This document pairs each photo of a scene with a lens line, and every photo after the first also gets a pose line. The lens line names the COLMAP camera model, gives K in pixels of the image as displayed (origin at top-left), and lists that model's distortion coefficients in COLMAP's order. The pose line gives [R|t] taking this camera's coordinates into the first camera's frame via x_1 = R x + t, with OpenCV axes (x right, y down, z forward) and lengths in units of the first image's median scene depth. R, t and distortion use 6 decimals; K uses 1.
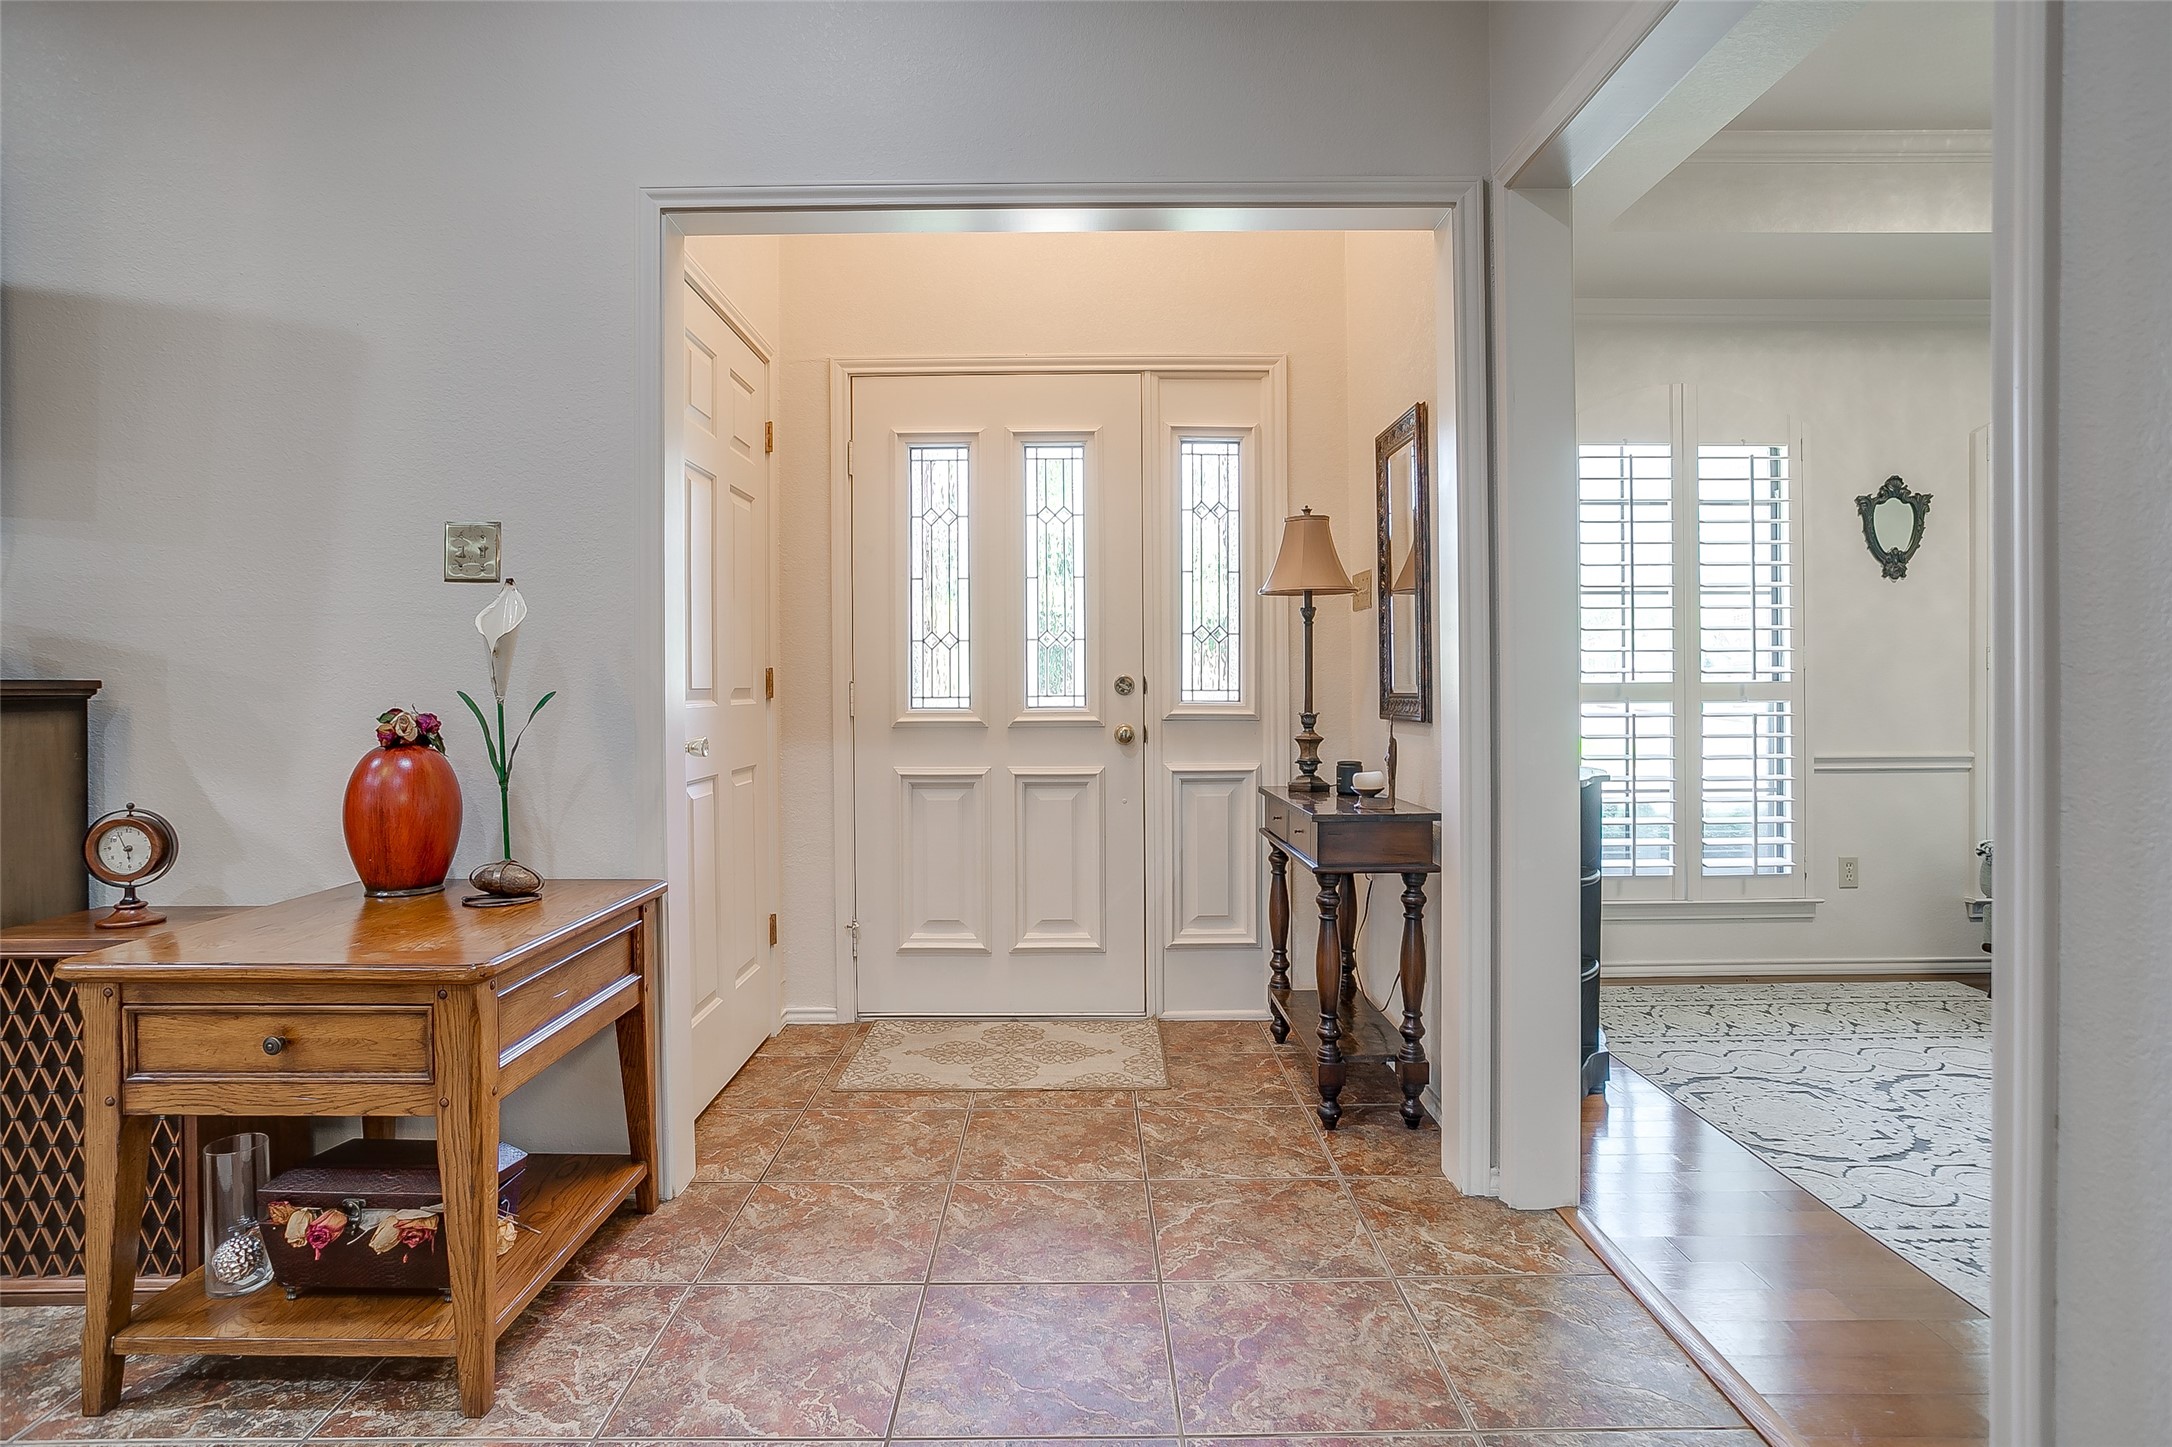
lens RADIAL K [[1137.6, 0, 1067.7], [0, 1137.6, 708.5], [0, 0, 1]] dist [-0.037621, 0.020133]
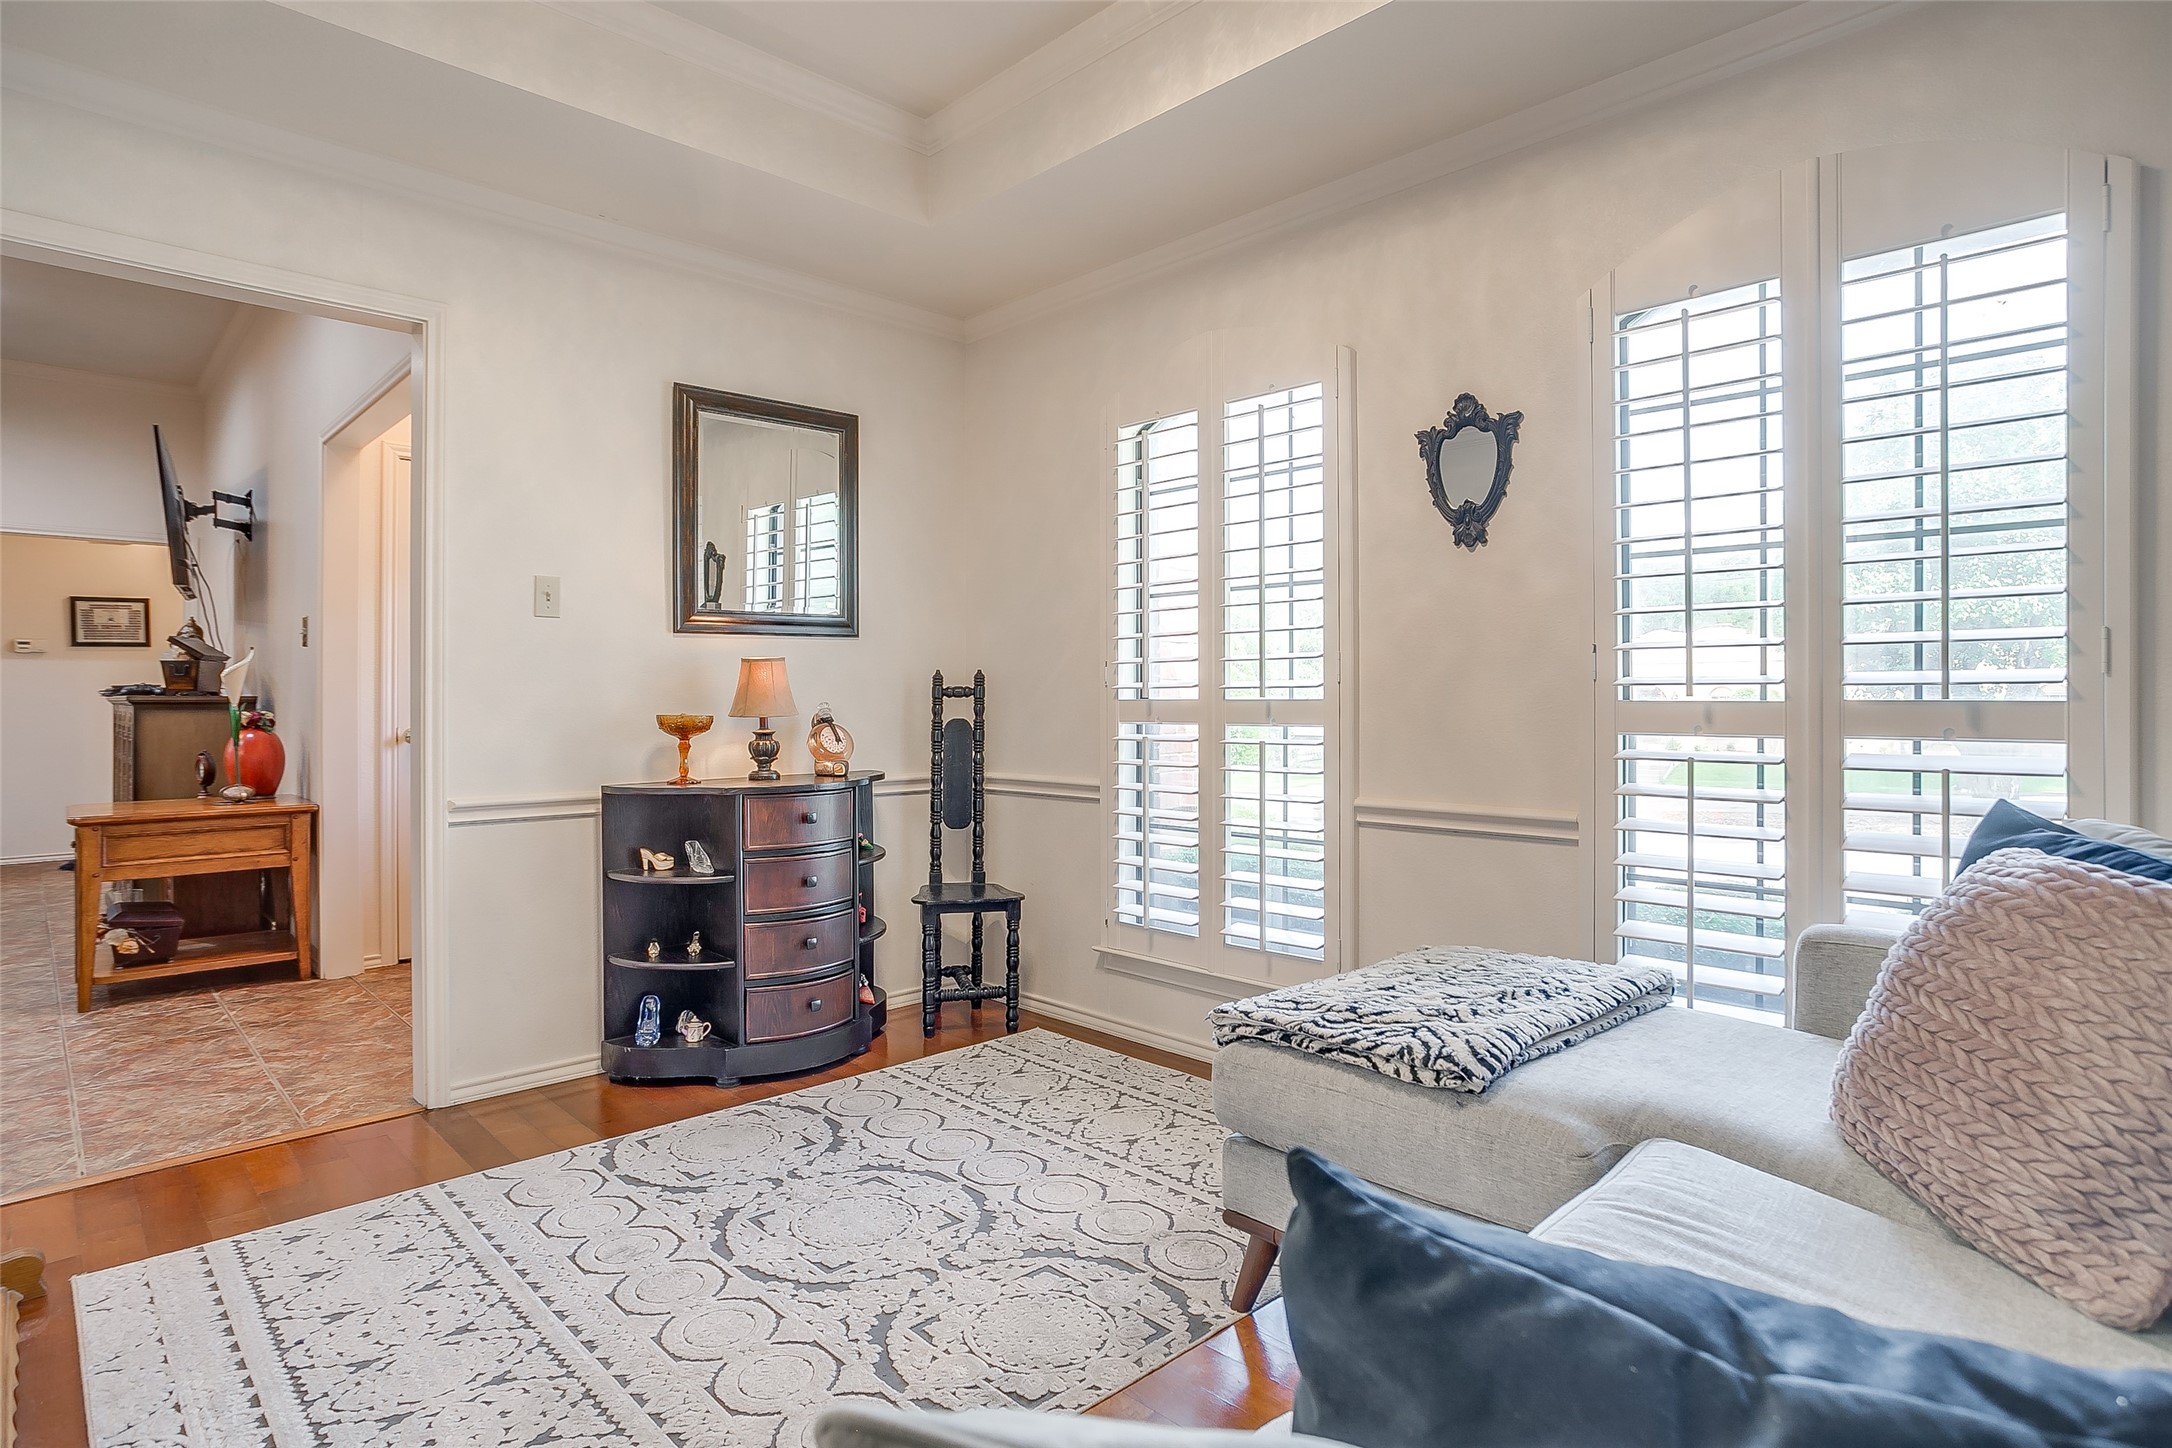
lens RADIAL K [[1137.6, 0, 1039.7], [0, 1137.6, 699.6], [0, 0, 1]] dist [-0.037621, 0.020133]
pose [[0.683640, 0.007809, -0.729778, 1.057341], [-0.015421, 0.999874, -0.003746, -0.018179], [0.729657, 0.013815, 0.683674, 0.353492]]
